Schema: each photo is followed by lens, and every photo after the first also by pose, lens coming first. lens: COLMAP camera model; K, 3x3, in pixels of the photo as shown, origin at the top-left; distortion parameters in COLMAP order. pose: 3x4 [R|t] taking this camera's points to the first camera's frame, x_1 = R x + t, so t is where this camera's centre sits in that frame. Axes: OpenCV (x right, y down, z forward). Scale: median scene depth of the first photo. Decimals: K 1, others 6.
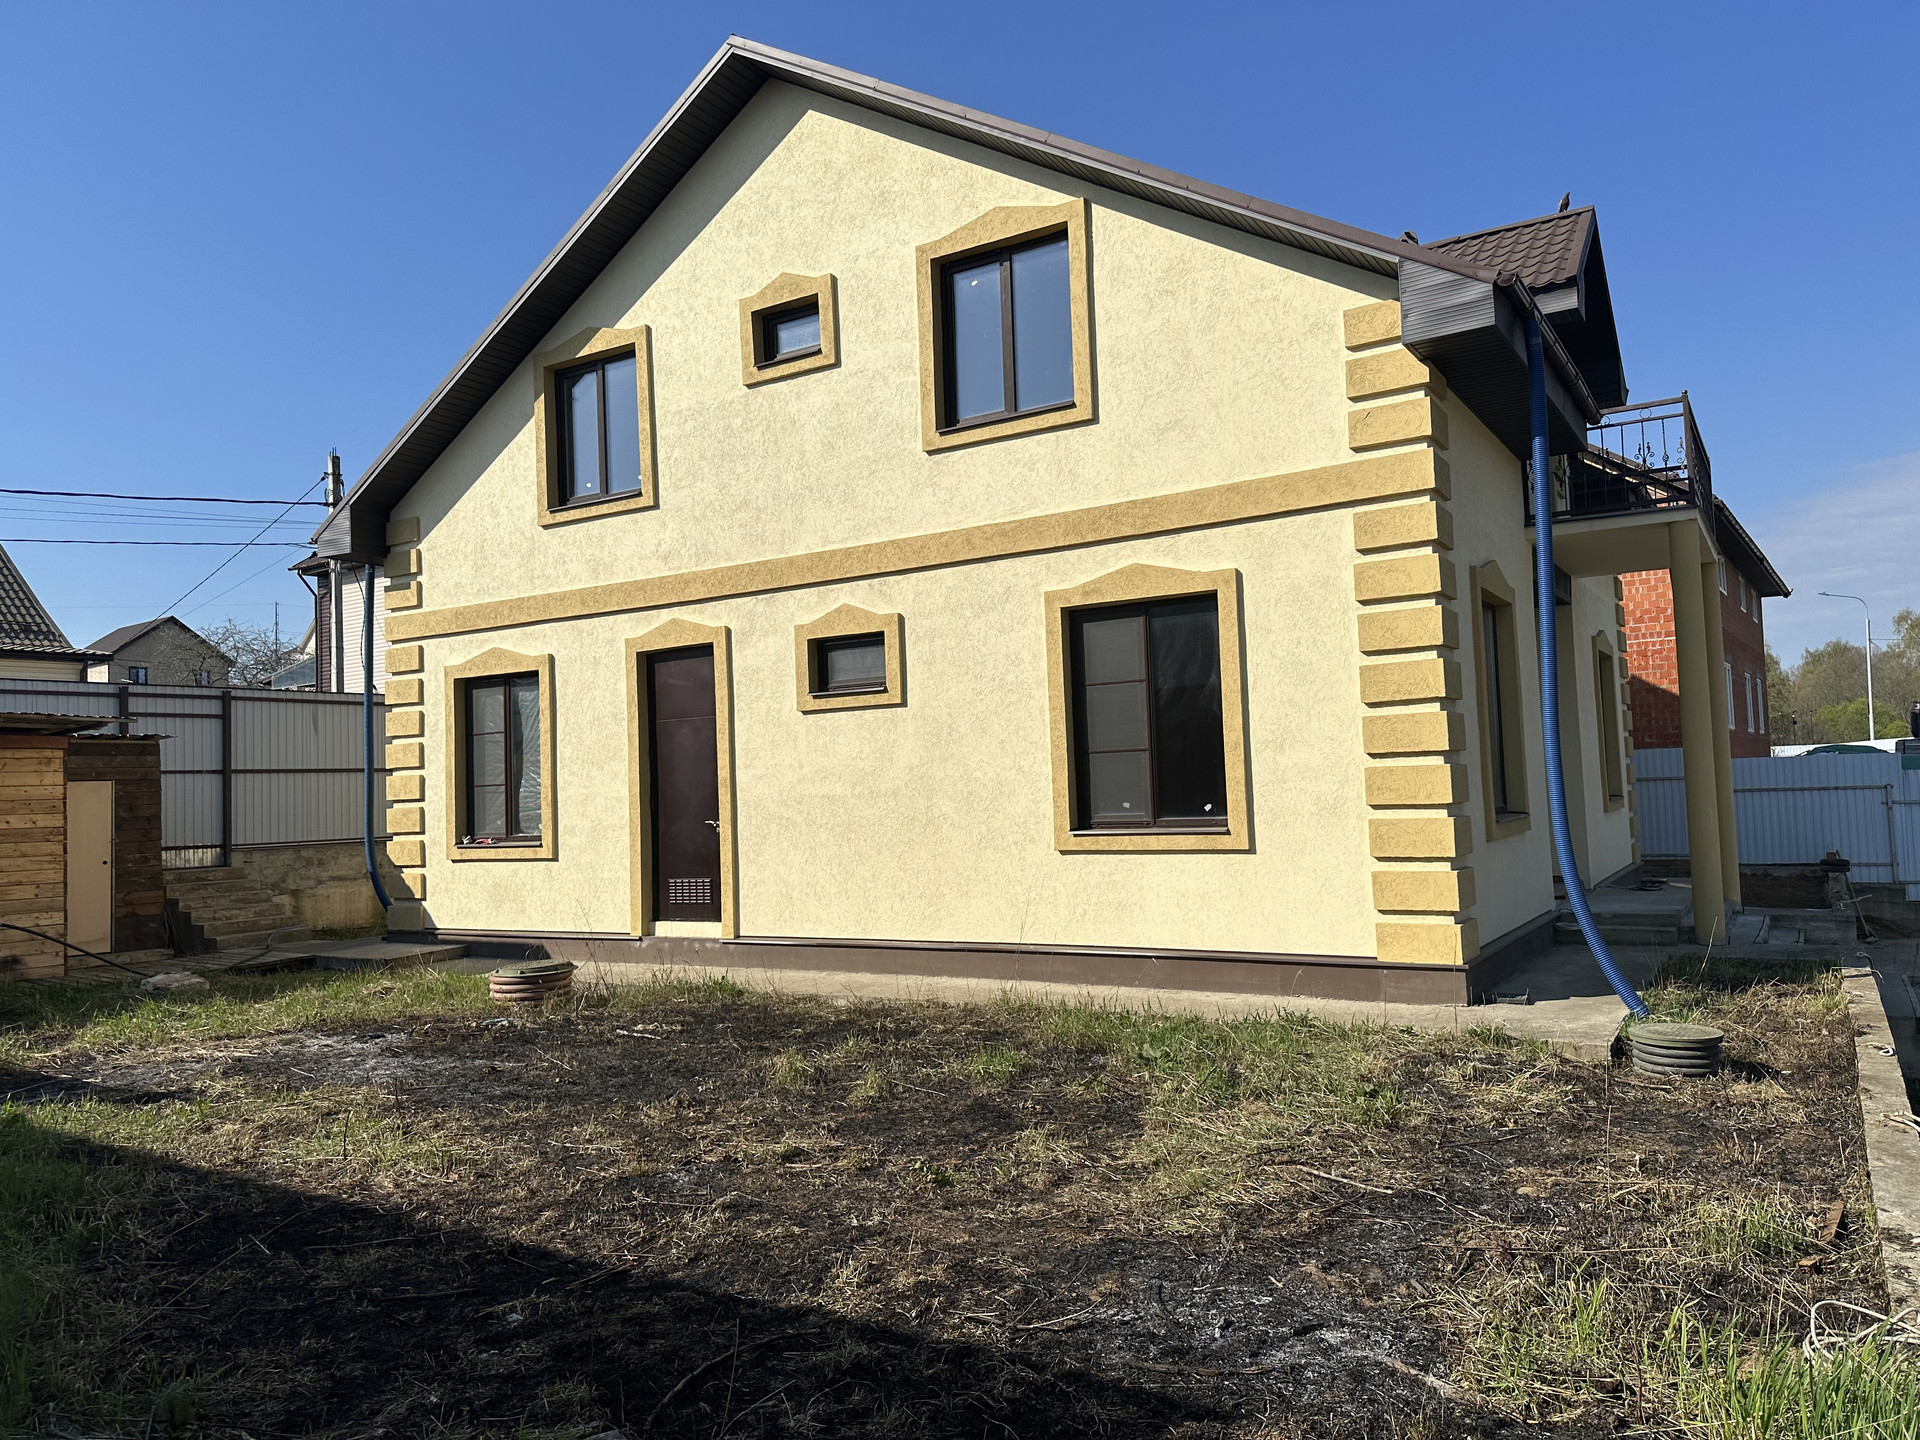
lens RADIAL K [[1347.9, 0, 954.7], [0, 1347.9, 720.3], [0, 0, 1]] dist [0.073041, -0.083790]
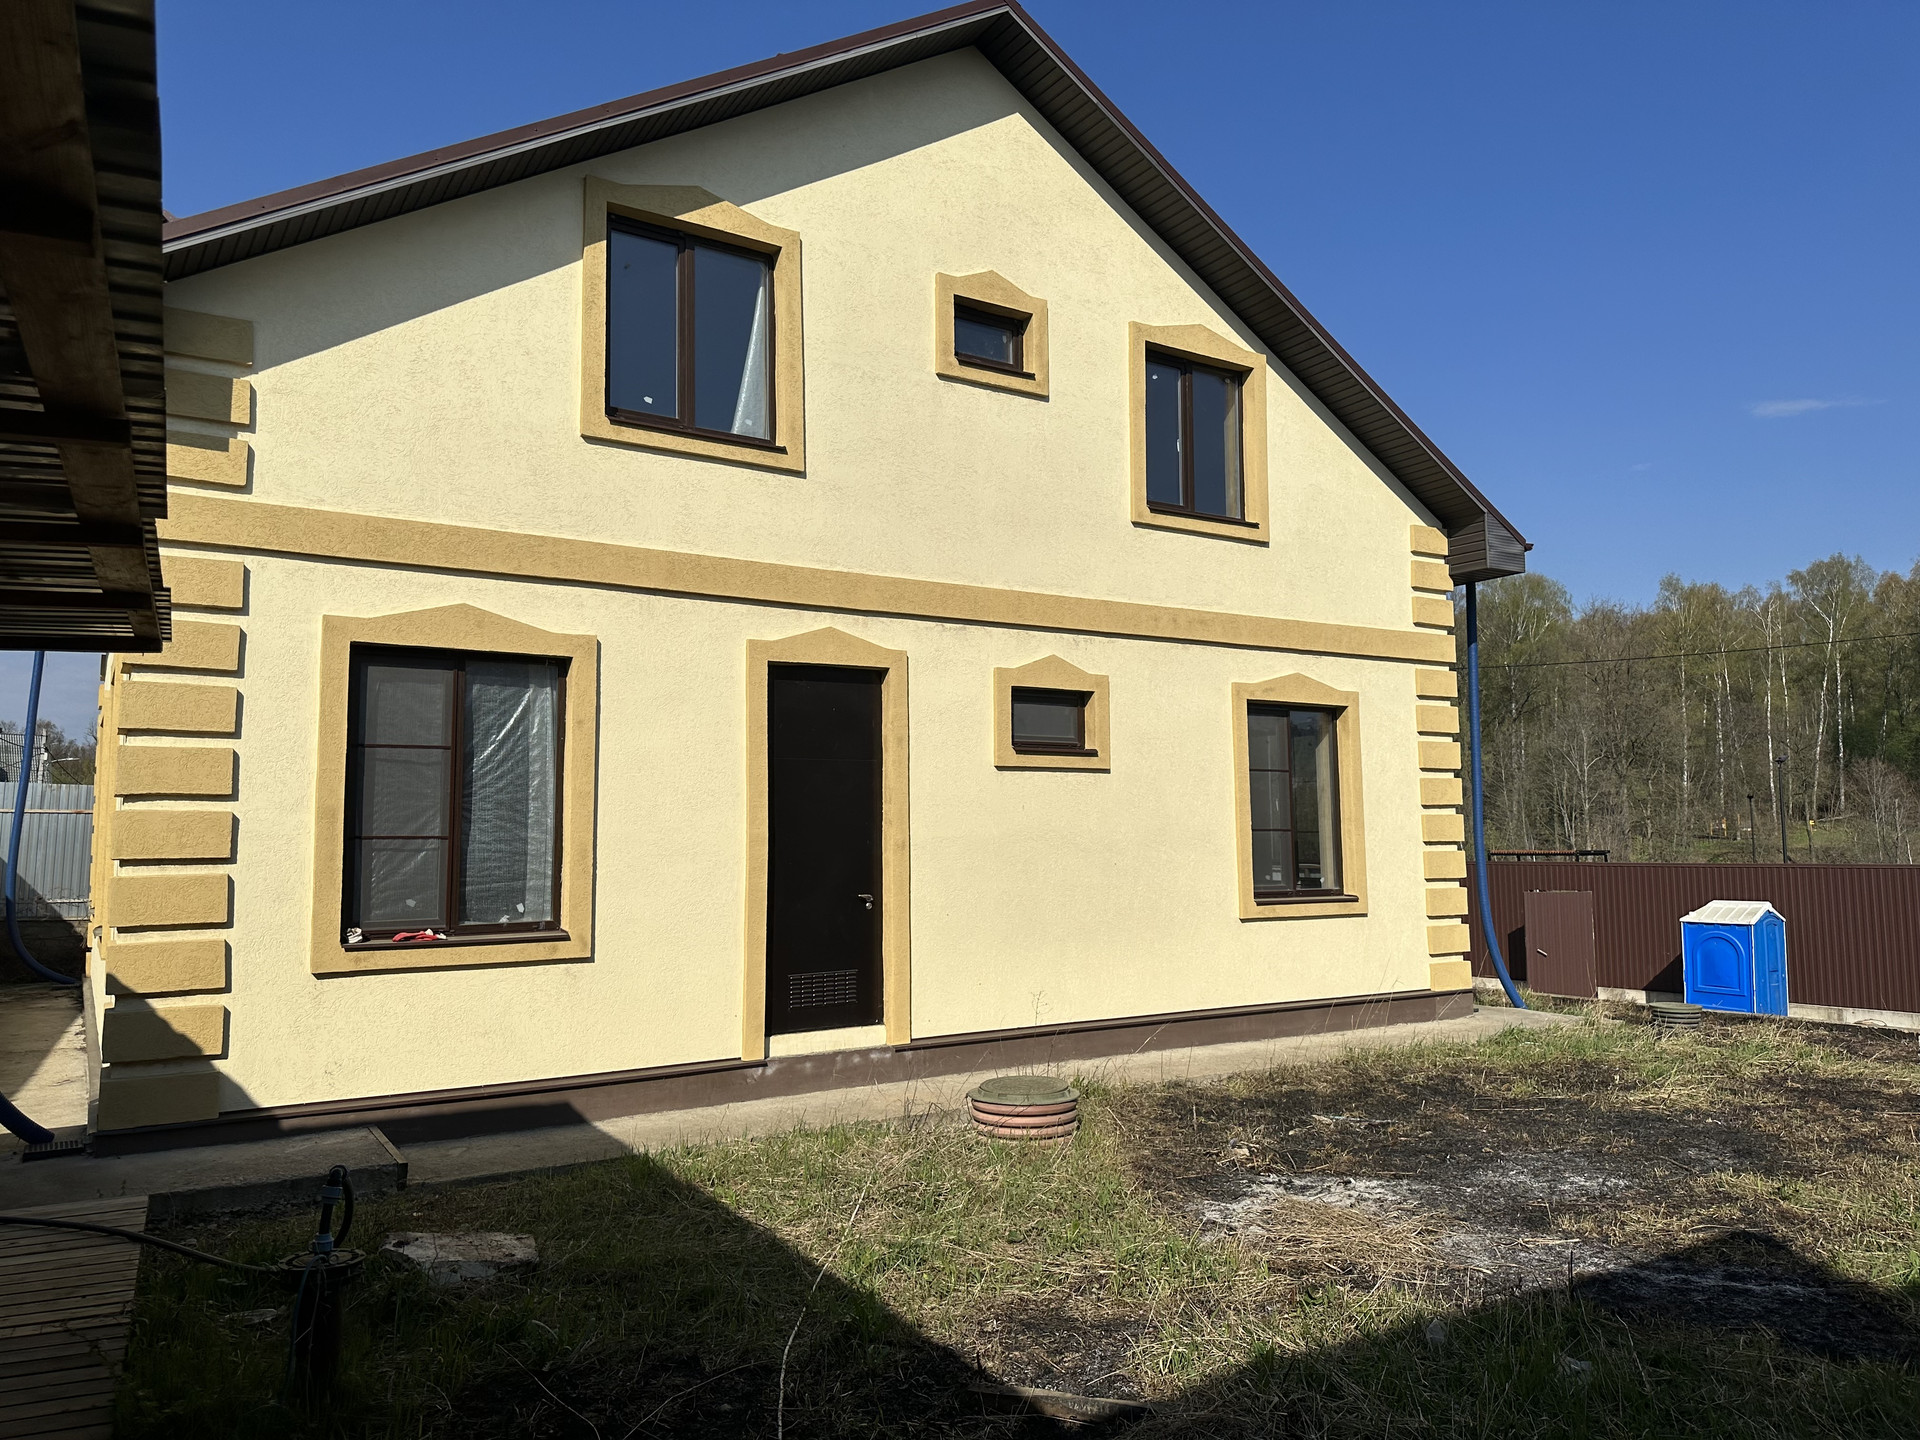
lens RADIAL K [[1347.9, 0, 954.8], [0, 1347.9, 714.8], [0, 0, 1]] dist [0.073041, -0.083790]
pose [[0.429610, 0.117659, 0.895317, -0.855876], [-0.054573, 0.993046, -0.104316, 0.049255], [-0.901364, -0.004045, 0.433043, 0.610043]]
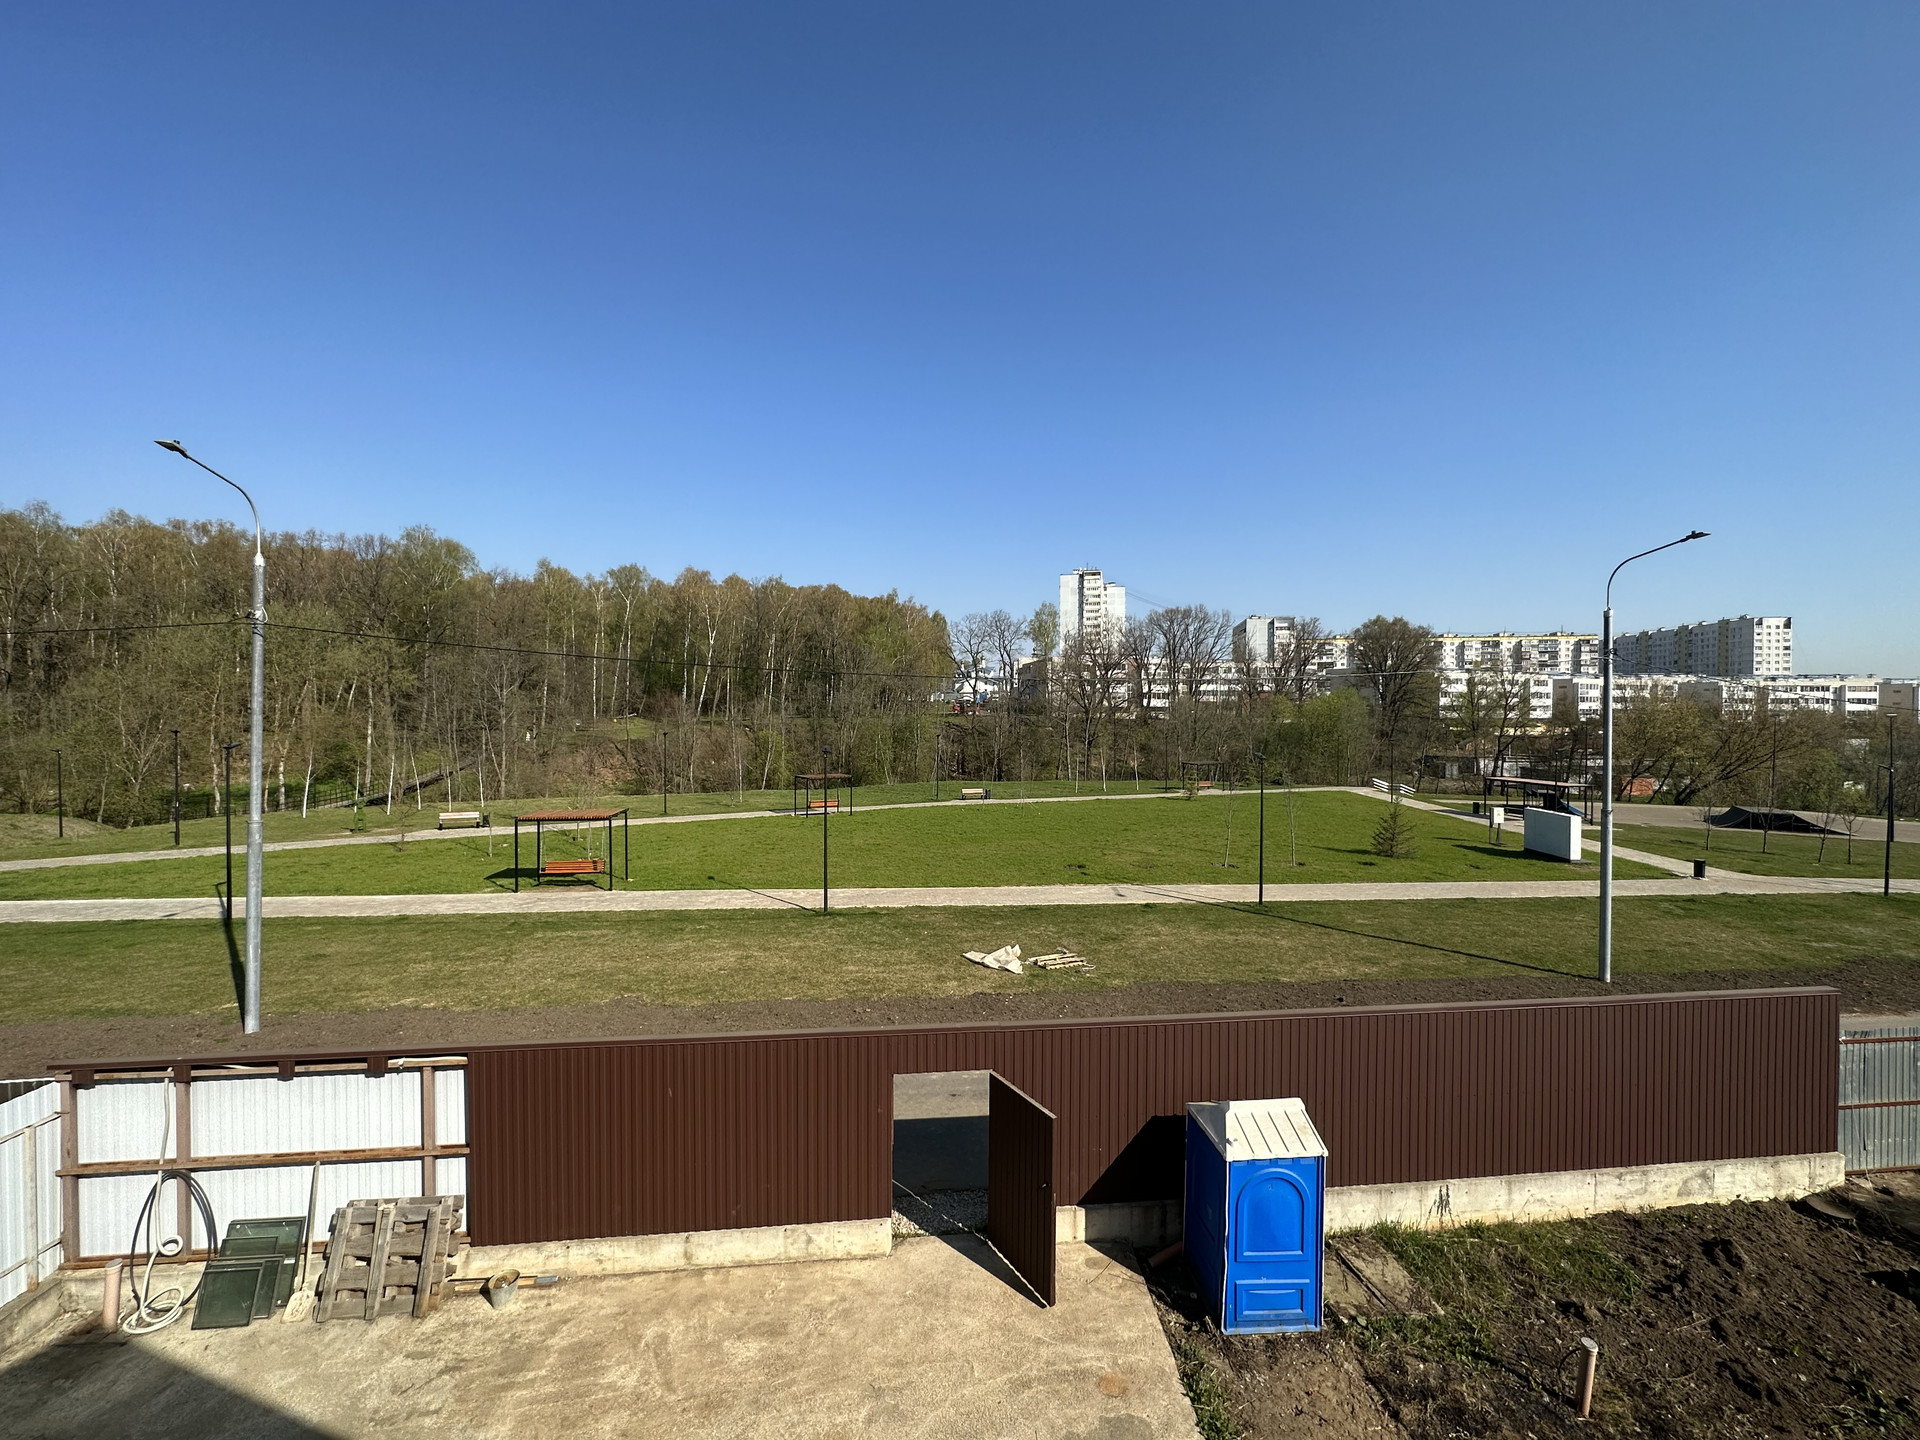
lens RADIAL K [[765.8, 0, 957.2], [0, 765.8, 720.5], [0, 0, 1]] dist [-0.001014, 0.000704]
pose [[-0.556378, 0.022728, 0.830618, 0.560557], [-0.026426, 0.998636, -0.045027, -0.218988], [-0.830509, -0.047002, -0.555019, 1.032168]]
